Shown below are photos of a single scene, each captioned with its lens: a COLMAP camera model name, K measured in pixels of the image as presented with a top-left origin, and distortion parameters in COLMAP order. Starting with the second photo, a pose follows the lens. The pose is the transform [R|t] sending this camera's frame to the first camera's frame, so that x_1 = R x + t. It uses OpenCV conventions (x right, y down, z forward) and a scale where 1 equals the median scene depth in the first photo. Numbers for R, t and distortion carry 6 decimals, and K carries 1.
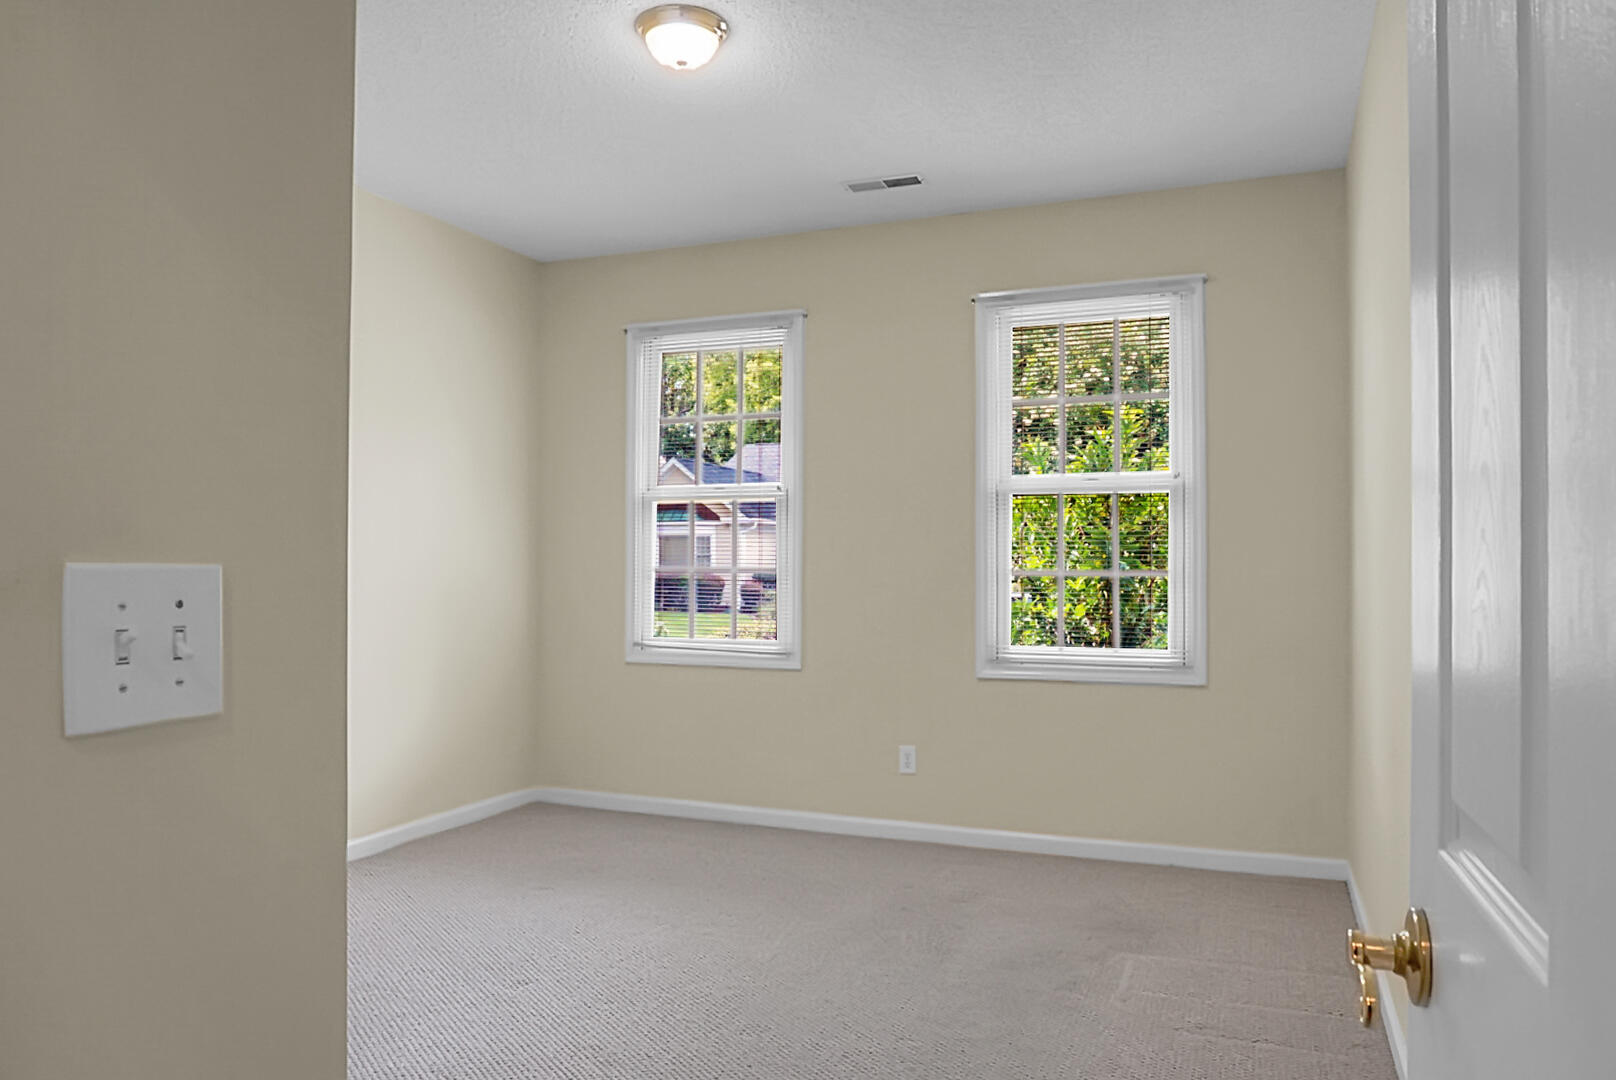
lens RADIAL K [[1101.8, 0, 803.2], [0, 1101.8, 540.7], [0, 0, 1]] dist [-0.009477, -0.004779]
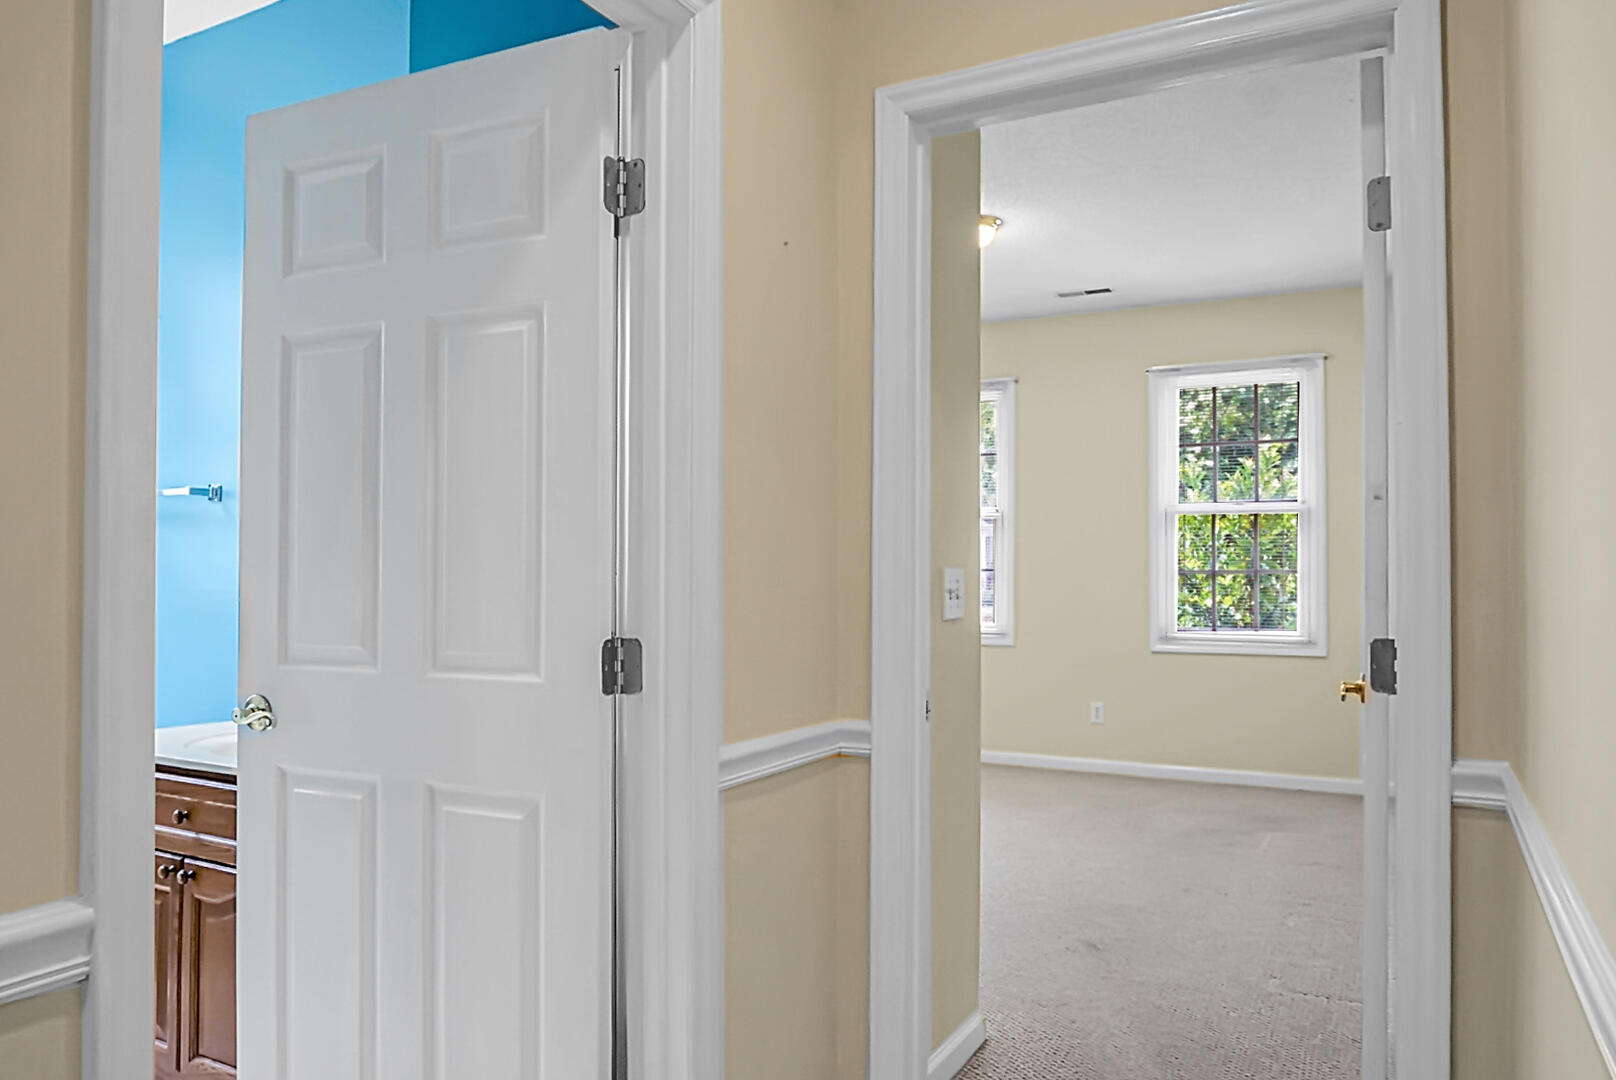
lens RADIAL K [[1101.8, 0, 812.8], [0, 1101.8, 551.7], [0, 0, 1]] dist [-0.009477, -0.004779]
pose [[0.994734, -0.006772, -0.102267, -0.111046], [0.008883, 0.999757, 0.020197, -0.027228], [0.102106, -0.020999, 0.994552, -0.366023]]
